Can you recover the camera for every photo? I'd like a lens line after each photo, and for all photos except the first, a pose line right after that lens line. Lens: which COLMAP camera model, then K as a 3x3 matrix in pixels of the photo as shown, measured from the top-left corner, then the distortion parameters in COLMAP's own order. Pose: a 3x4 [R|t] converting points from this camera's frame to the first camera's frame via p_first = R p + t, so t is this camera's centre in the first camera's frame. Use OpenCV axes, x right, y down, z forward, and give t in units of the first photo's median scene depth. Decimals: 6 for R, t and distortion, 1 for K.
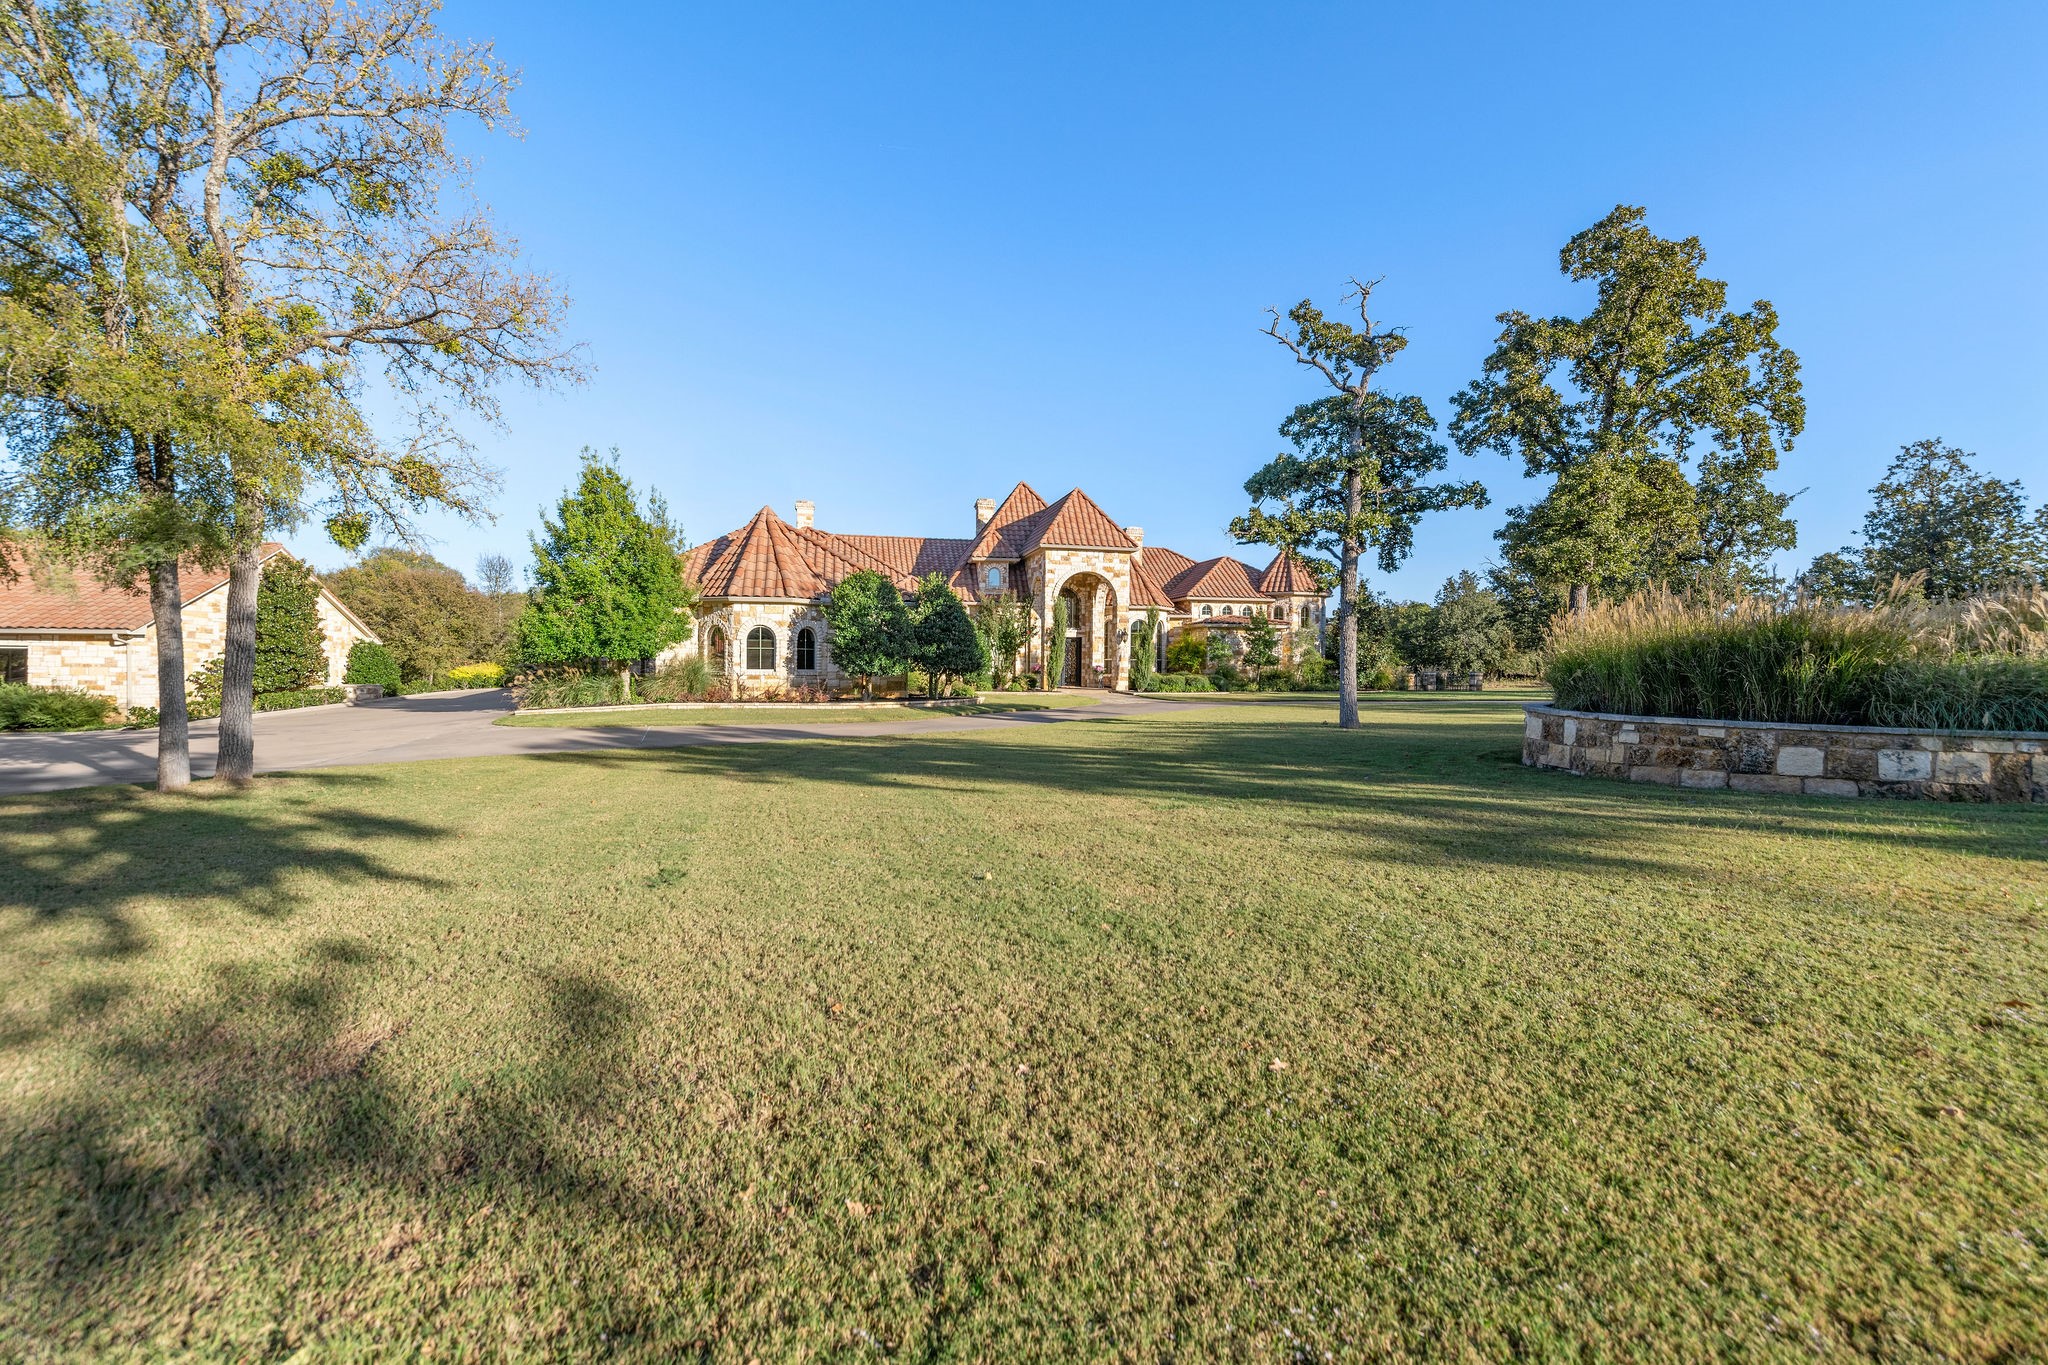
lens RADIAL K [[909.3, 0, 1024.7], [0, 909.3, 675.8], [0, 0, 1]] dist [0.001115, -0.000431]
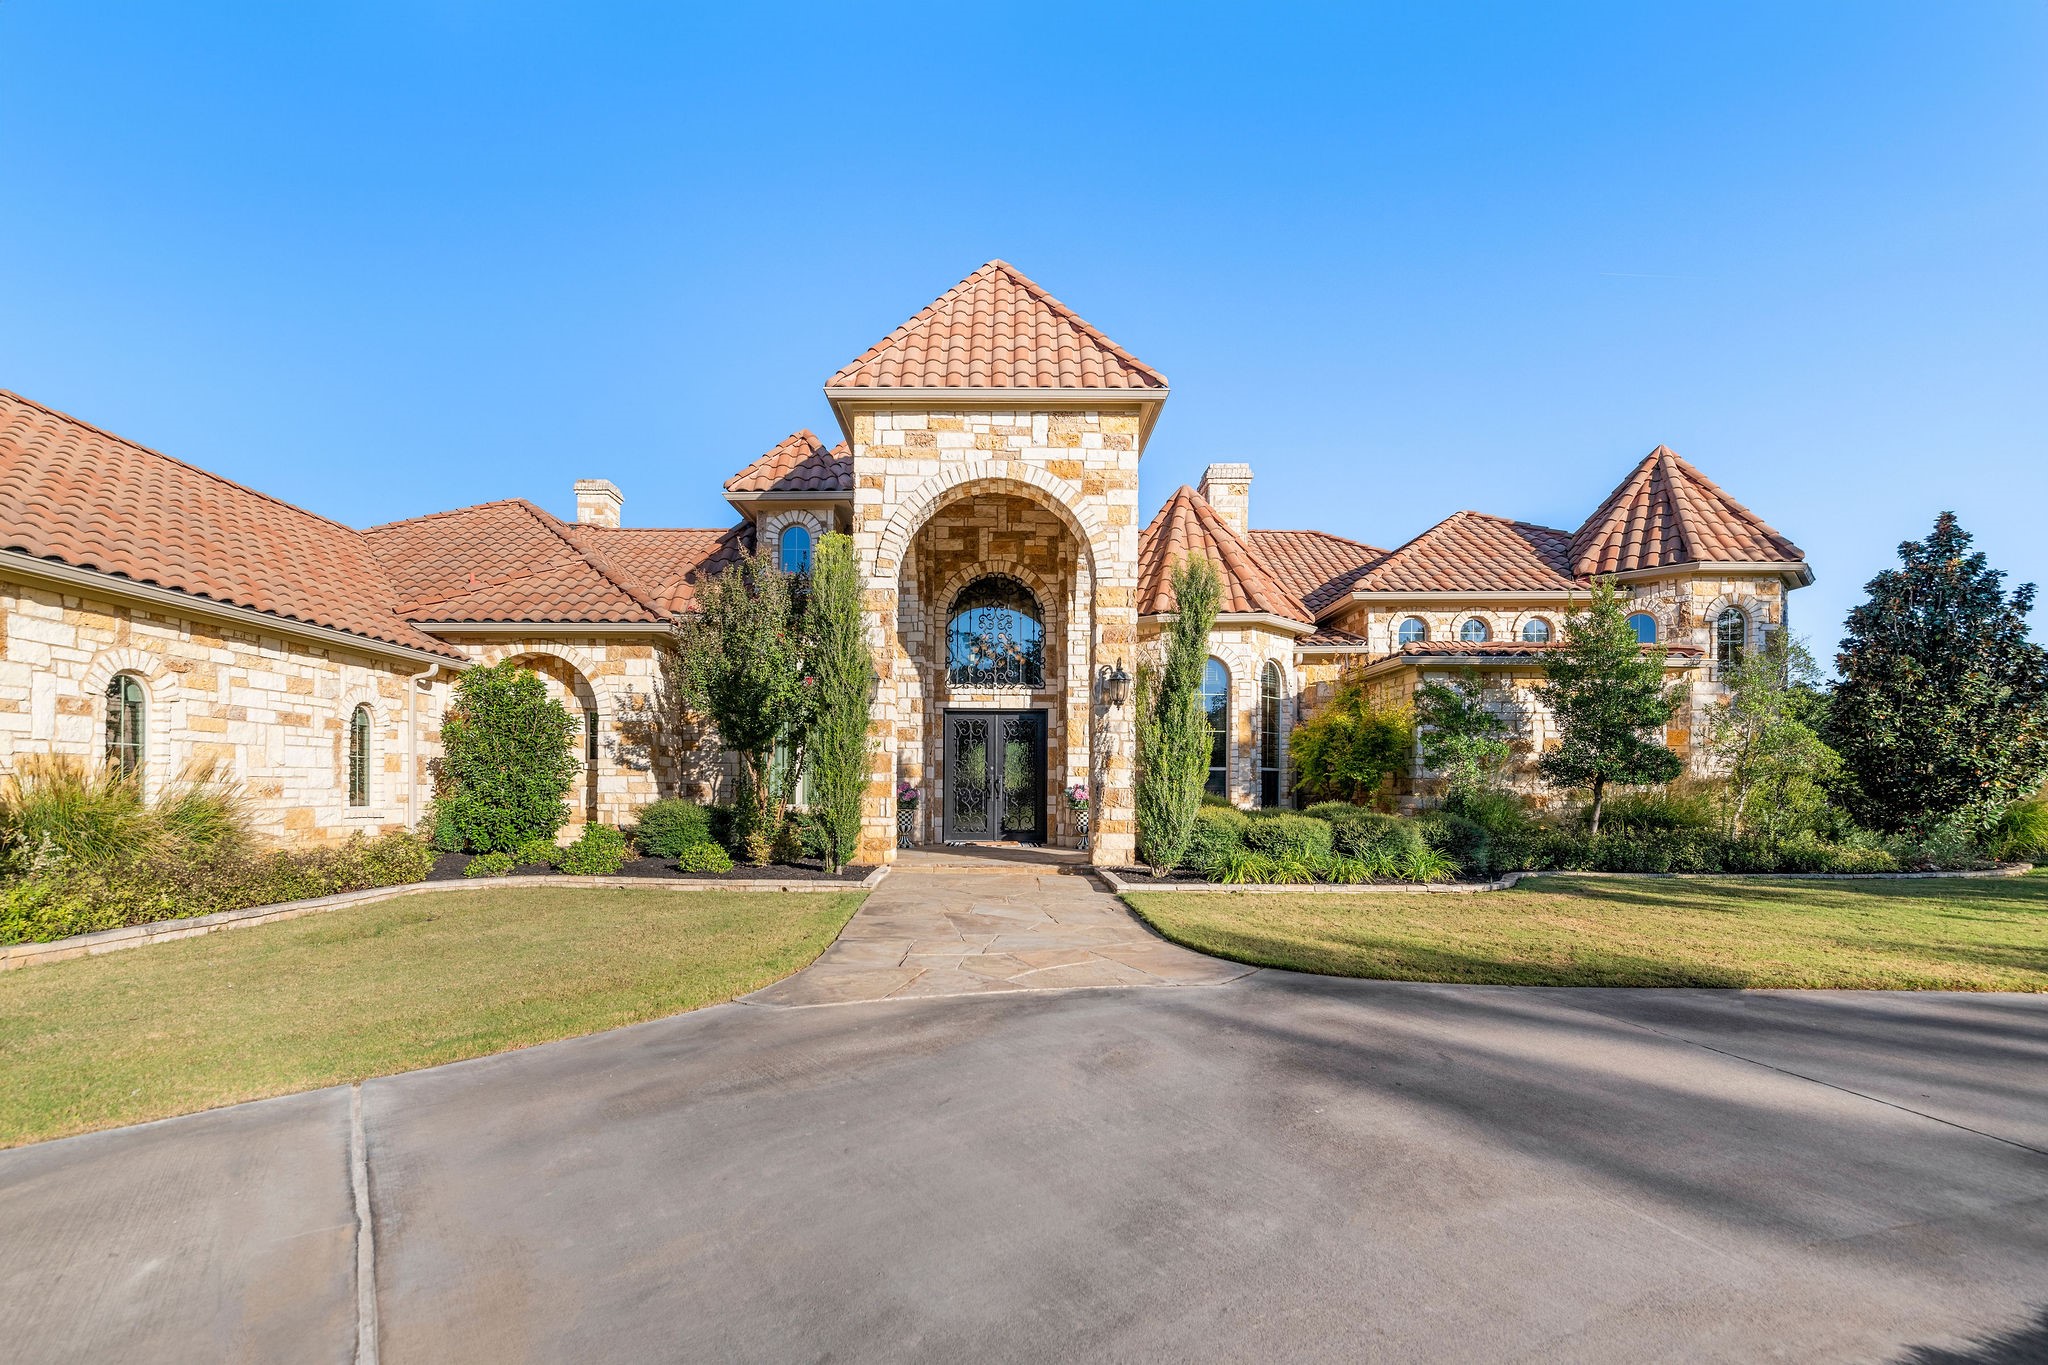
lens RADIAL K [[909.3, 0, 1004.2], [0, 909.3, 786.2], [0, 0, 1]] dist [0.001115, -0.000431]
pose [[0.973634, -0.002074, -0.228104, 0.130896], [-0.002590, 0.999794, -0.020148, -0.004011], [0.228099, 0.020208, 0.973428, 0.645871]]
